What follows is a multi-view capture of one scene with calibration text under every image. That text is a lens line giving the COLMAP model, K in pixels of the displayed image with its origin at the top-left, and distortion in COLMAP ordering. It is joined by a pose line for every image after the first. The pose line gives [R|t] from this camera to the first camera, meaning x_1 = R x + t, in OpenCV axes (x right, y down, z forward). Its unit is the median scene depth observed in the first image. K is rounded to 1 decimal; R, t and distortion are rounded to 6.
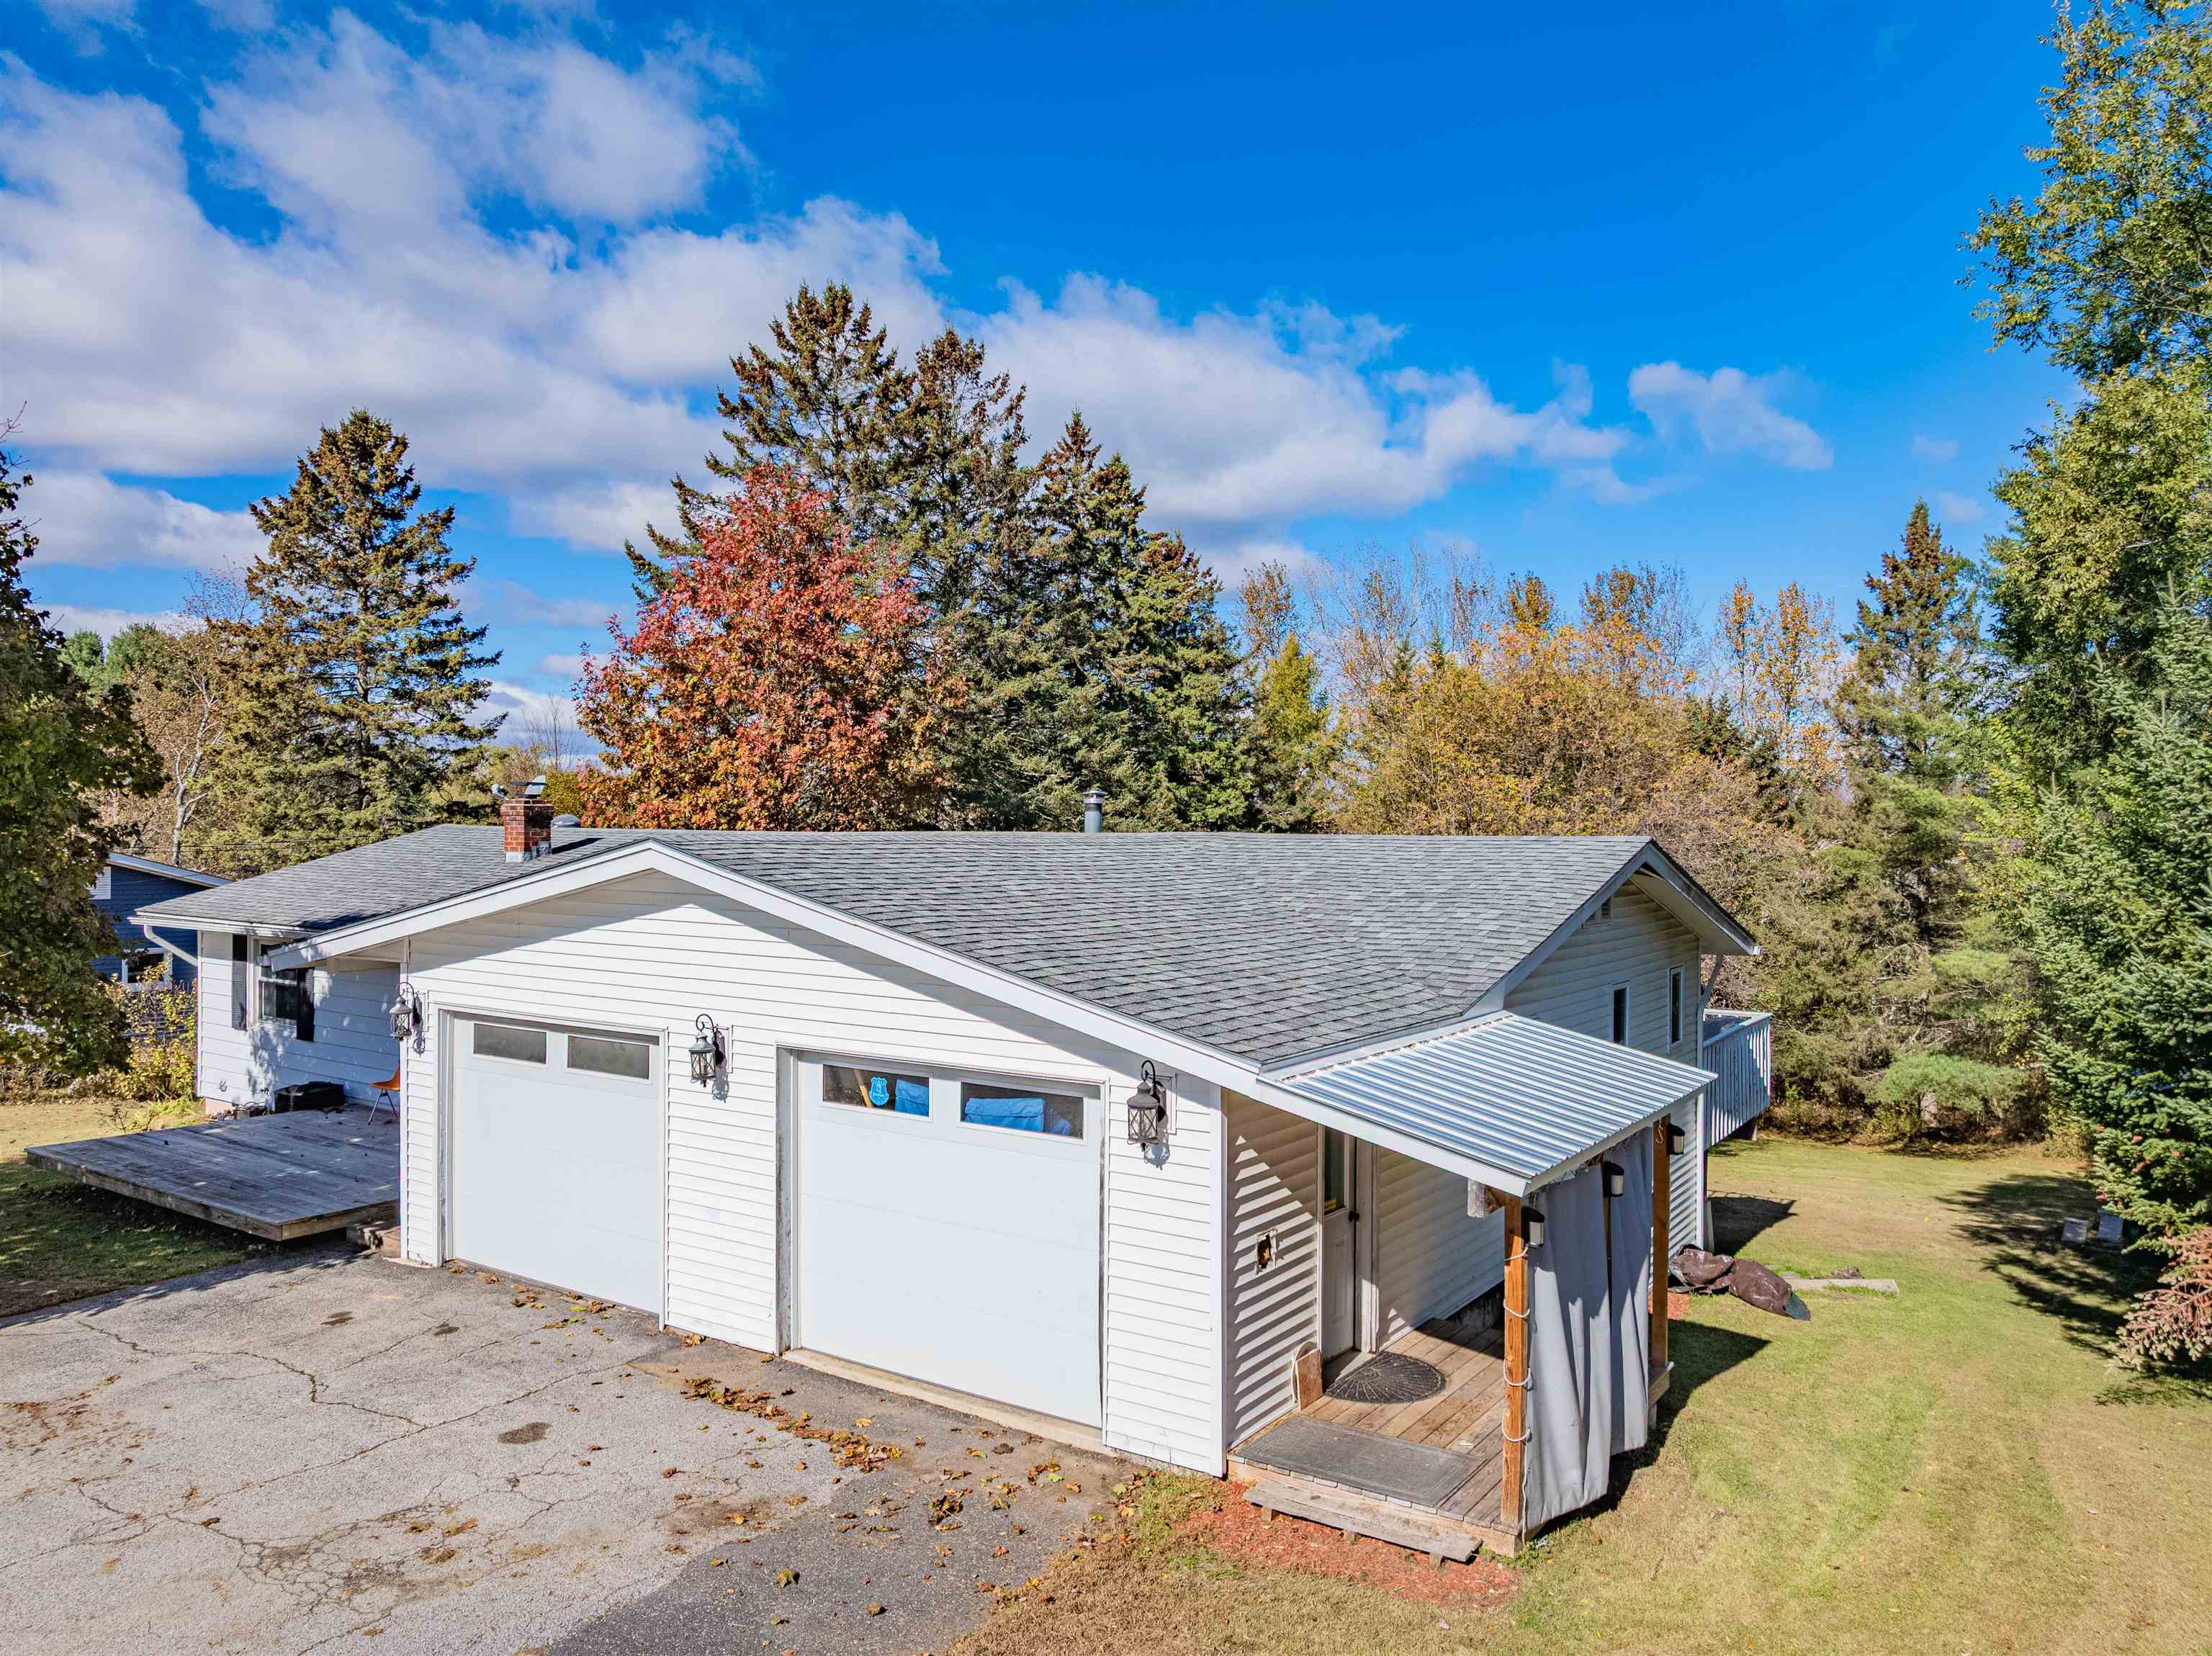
lens RADIAL K [[1542.0, 0, 1092.8], [0, 1542.0, 832.8], [0, 0, 1]] dist [-0.041624, 0.001740]
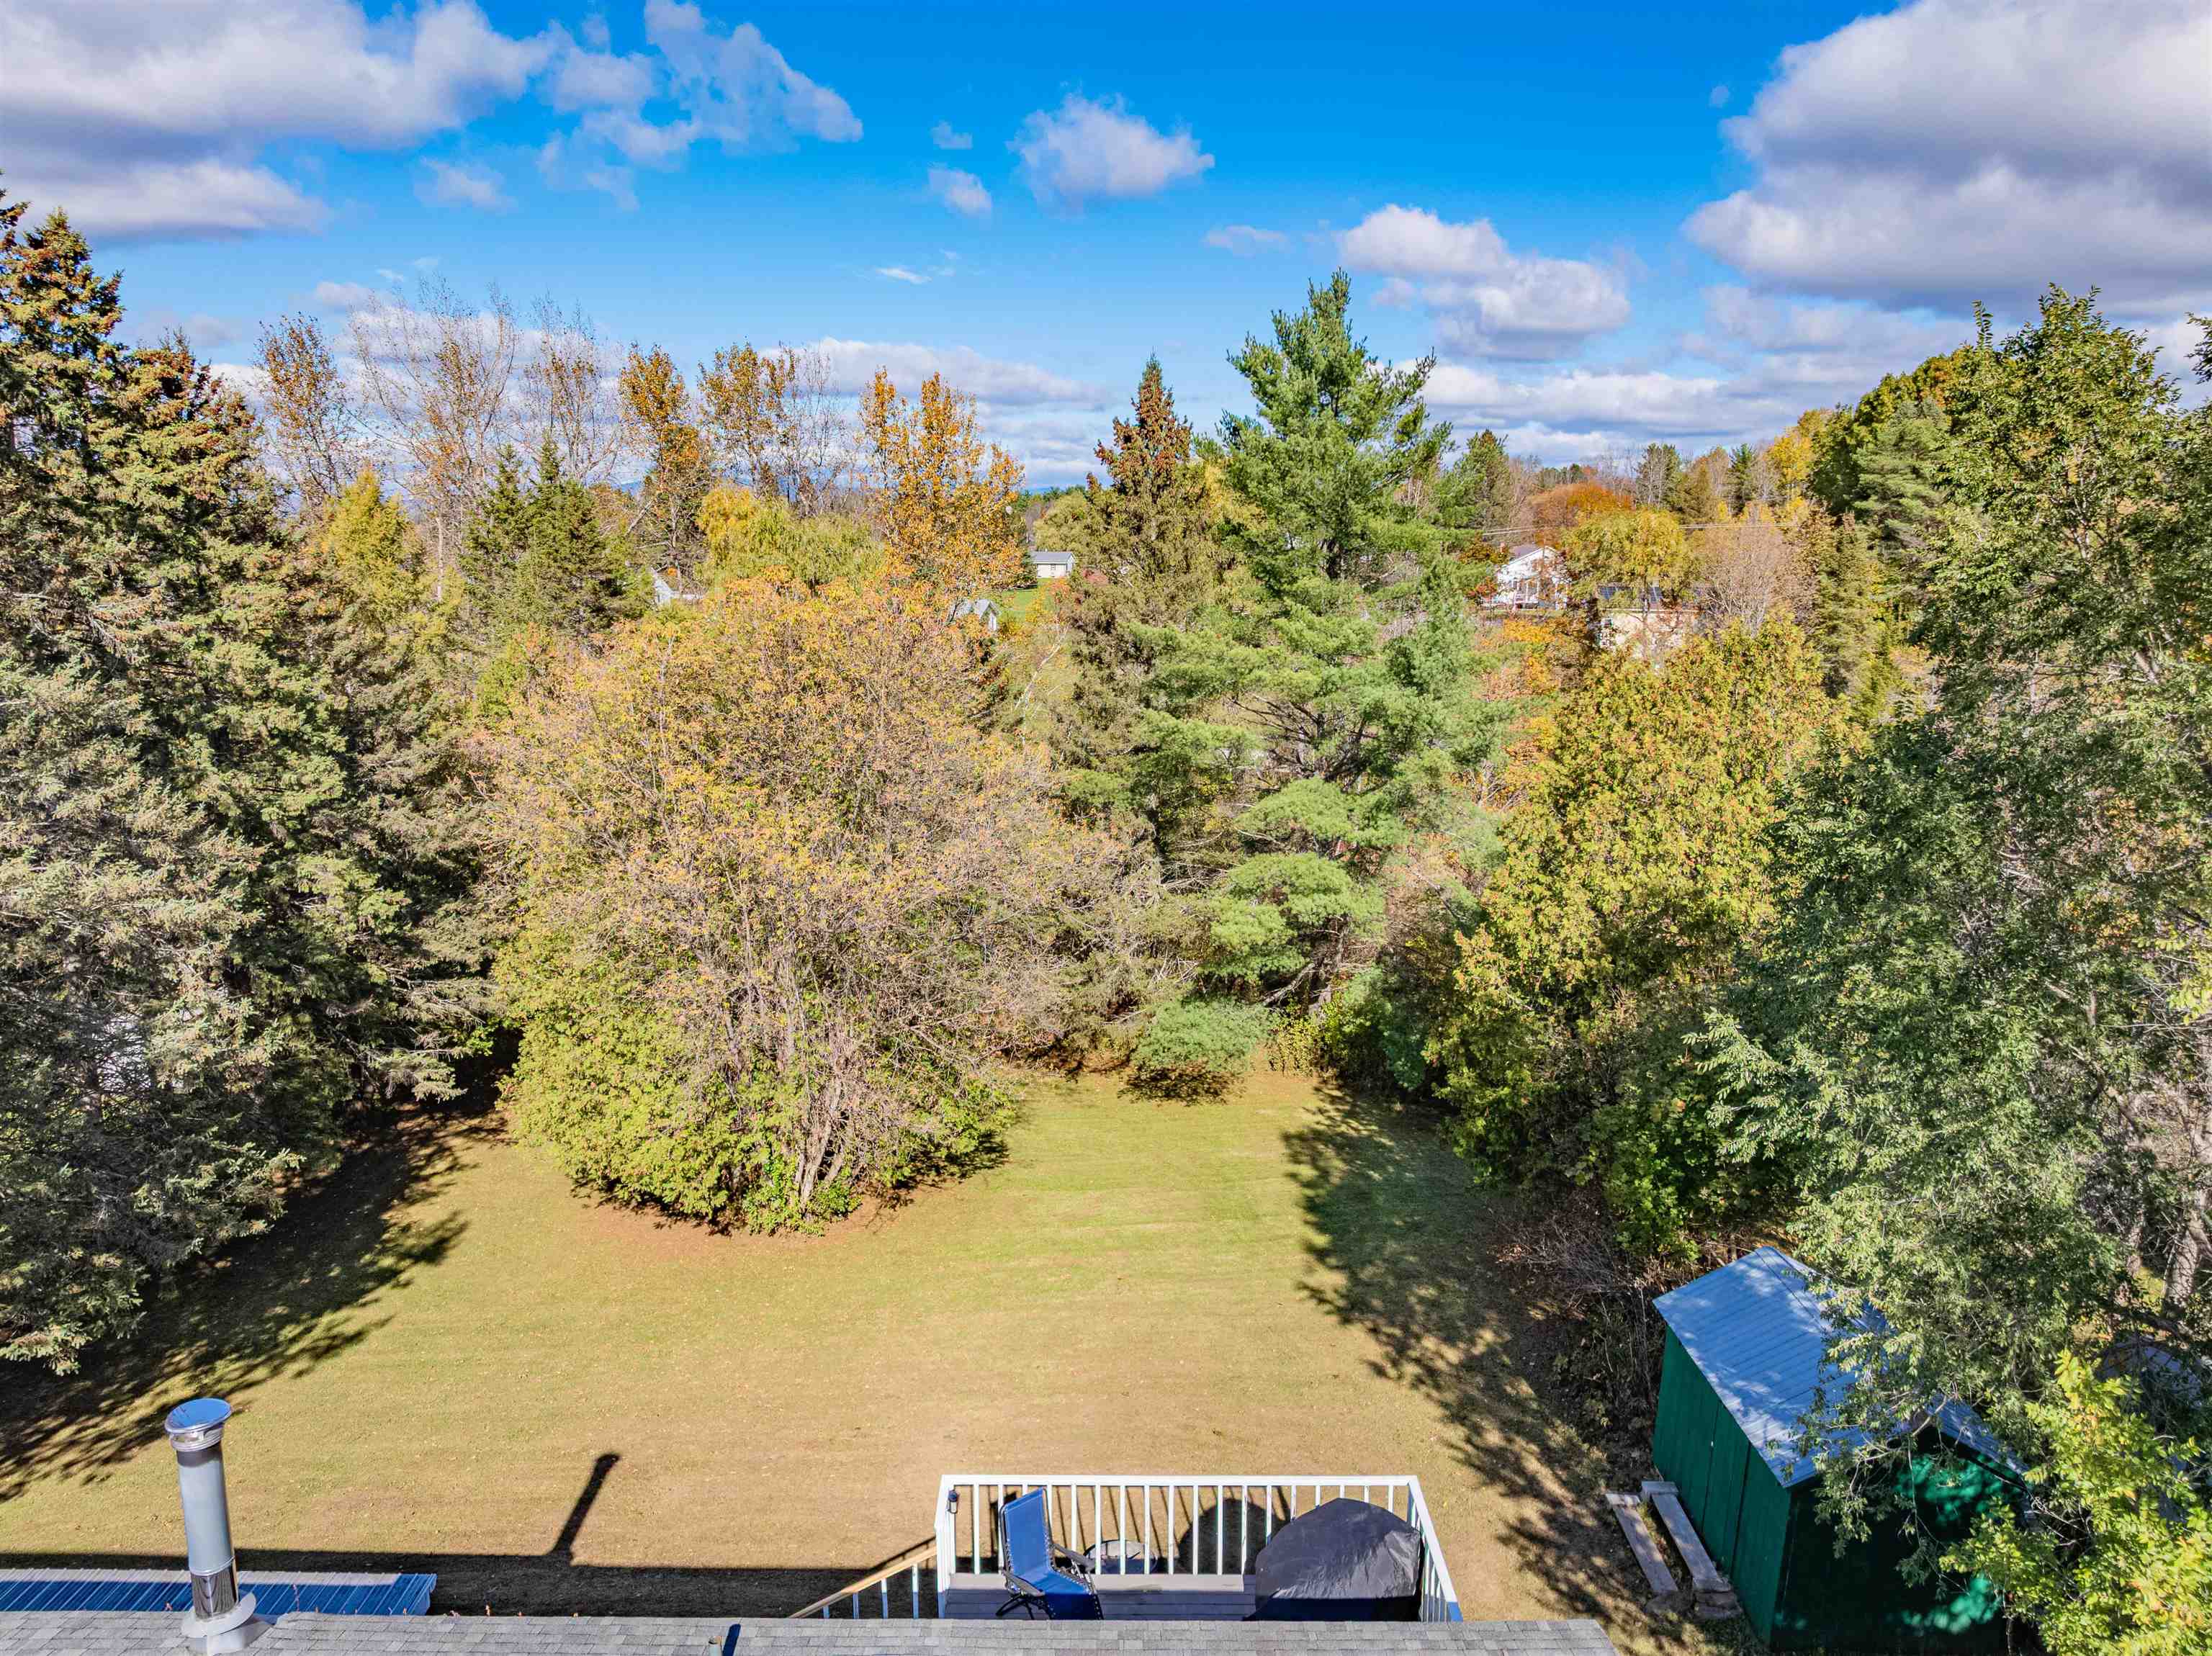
lens RADIAL K [[1542.0, 0, 1121.7], [0, 1542.0, 835.6], [0, 0, 1]] dist [-0.041624, 0.001740]
pose [[0.804052, -0.117840, 0.582764, -0.019838], [-0.018502, 0.974728, 0.222626, -0.150593], [-0.594271, -0.189786, 0.781552, 0.271400]]
